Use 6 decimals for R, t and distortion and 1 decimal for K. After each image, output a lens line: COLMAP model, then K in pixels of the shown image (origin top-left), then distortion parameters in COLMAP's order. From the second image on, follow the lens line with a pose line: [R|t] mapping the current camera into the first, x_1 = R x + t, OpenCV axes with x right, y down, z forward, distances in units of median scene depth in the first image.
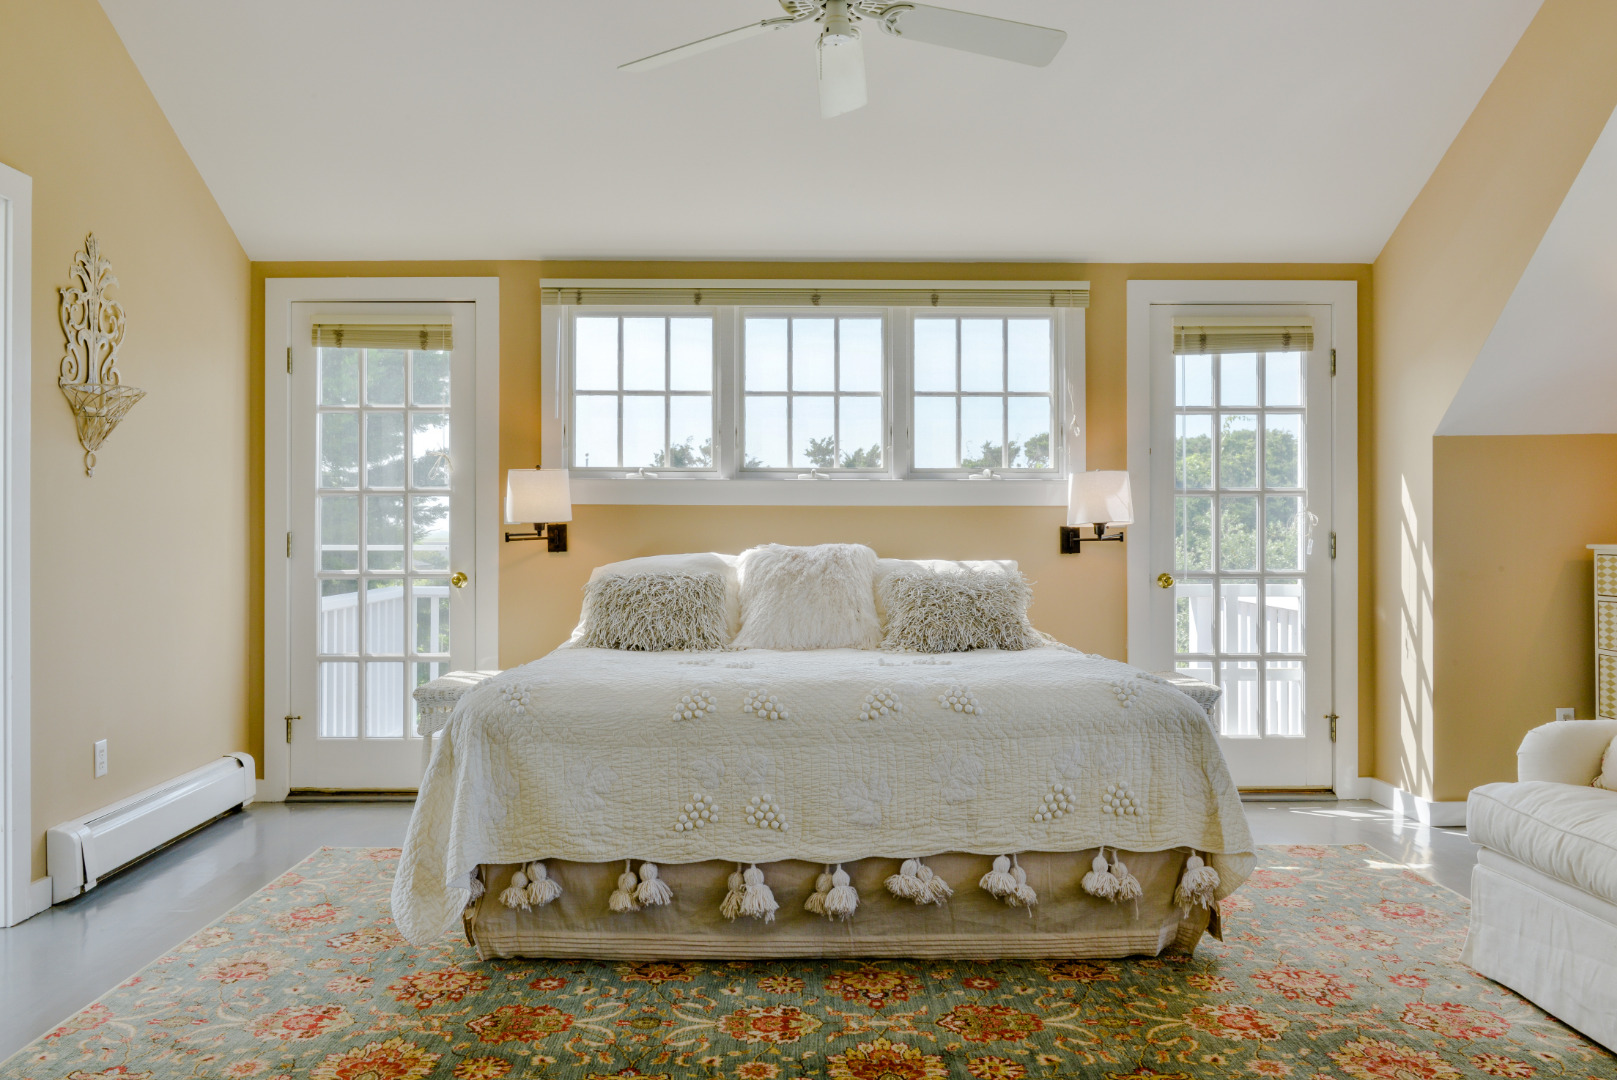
lens RADIAL K [[1307.7, 0, 808.5], [0, 1307.7, 540.0], [0, 0, 1]] dist [-0.000467, -0.000144]
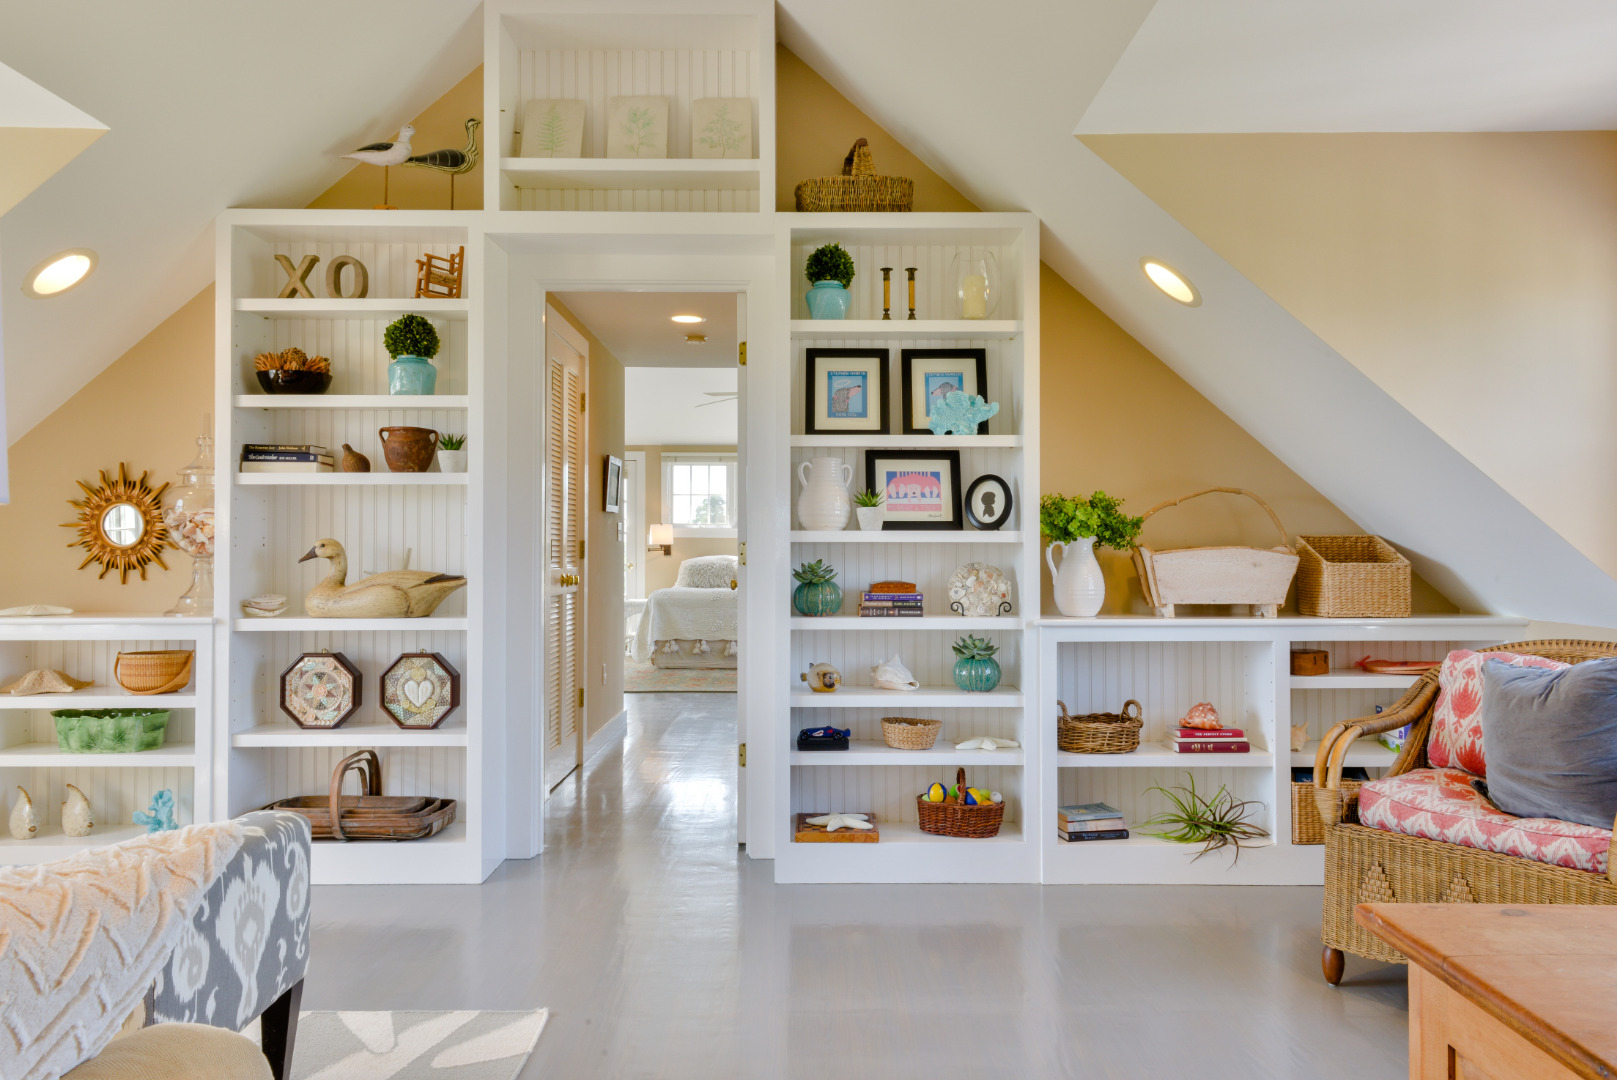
lens RADIAL K [[1084.8, 0, 808.8], [0, 1084.8, 531.0], [0, 0, 1]] dist [0.018842, -0.020592]
pose [[0.999860, -0.003222, -0.016393, 0.209481], [0.002835, 0.999718, -0.023558, 0.019899], [0.016465, 0.023508, 0.999588, -1.919618]]
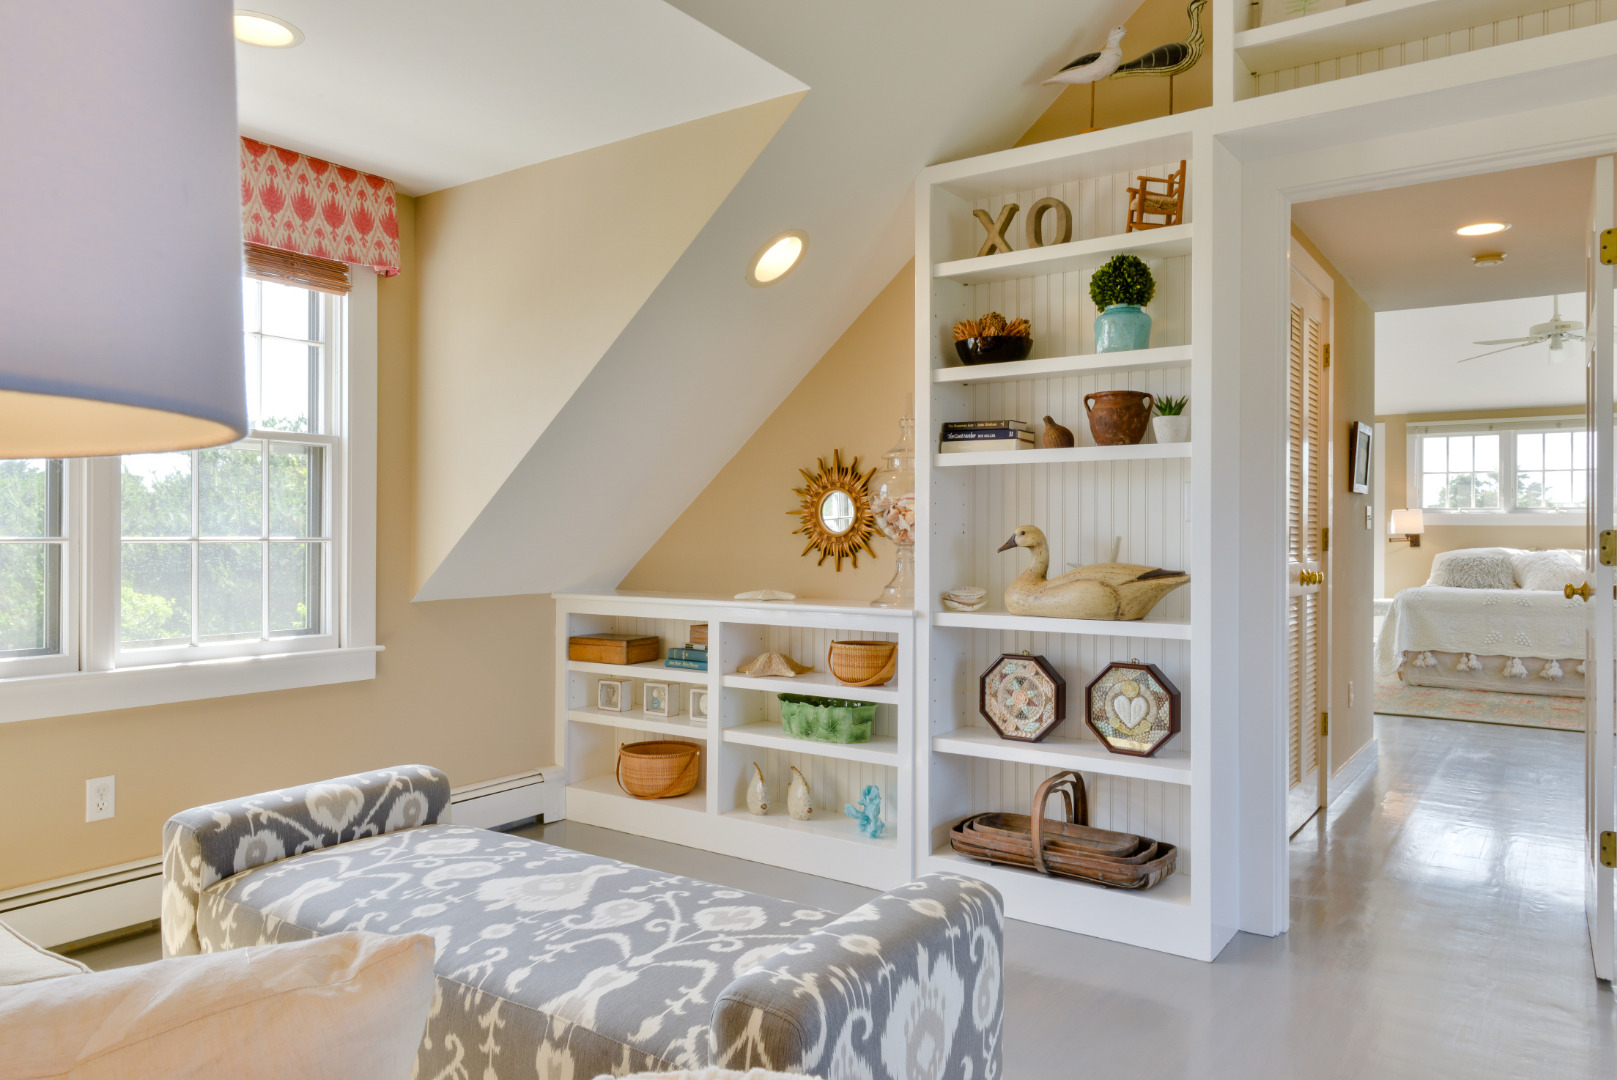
lens RADIAL K [[1084.8, 0, 808.8], [0, 1084.8, 531.0], [0, 0, 1]] dist [0.018842, -0.020592]
pose [[0.803637, -0.001416, -0.595118, 0.124169], [-0.007071, 0.999904, -0.011928, 0.018191], [0.595078, 0.013794, 0.803550, -1.722665]]
